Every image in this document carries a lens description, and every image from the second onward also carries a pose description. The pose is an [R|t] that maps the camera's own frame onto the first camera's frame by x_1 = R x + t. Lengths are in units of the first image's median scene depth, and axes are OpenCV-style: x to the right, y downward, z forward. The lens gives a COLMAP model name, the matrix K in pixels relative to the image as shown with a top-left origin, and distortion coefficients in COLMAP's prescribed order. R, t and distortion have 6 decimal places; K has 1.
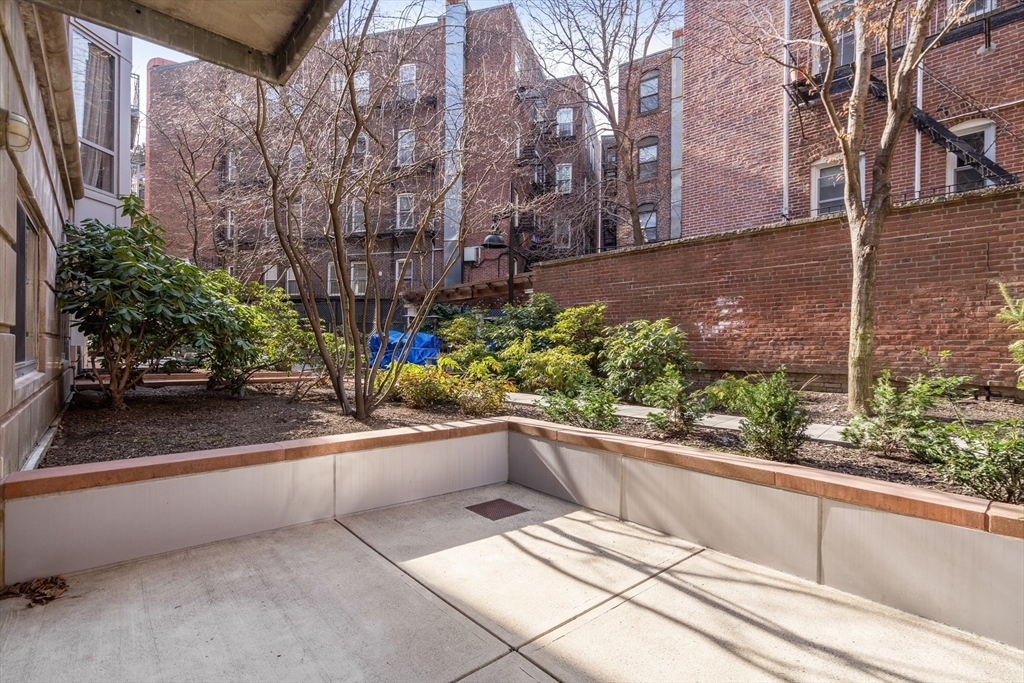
lens RADIAL K [[478.8, 0, 513.7], [0, 478.8, 337.6], [0, 0, 1]] dist [-0.001651, 0.000166]
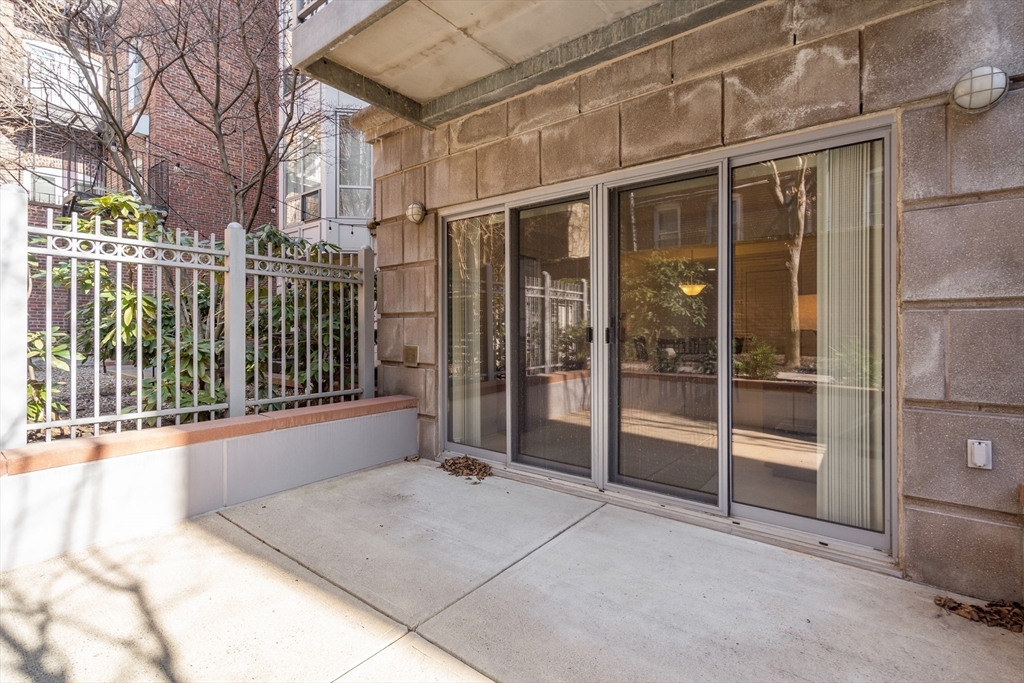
lens RADIAL K [[478.8, 0, 513.7], [0, 478.8, 337.6], [0, 0, 1]] dist [-0.001651, 0.000166]
pose [[-0.981709, -0.002737, -0.190369, -0.011733], [-0.003044, 0.999994, 0.001323, 0.048580], [0.190364, 0.001878, -0.981712, 1.683349]]
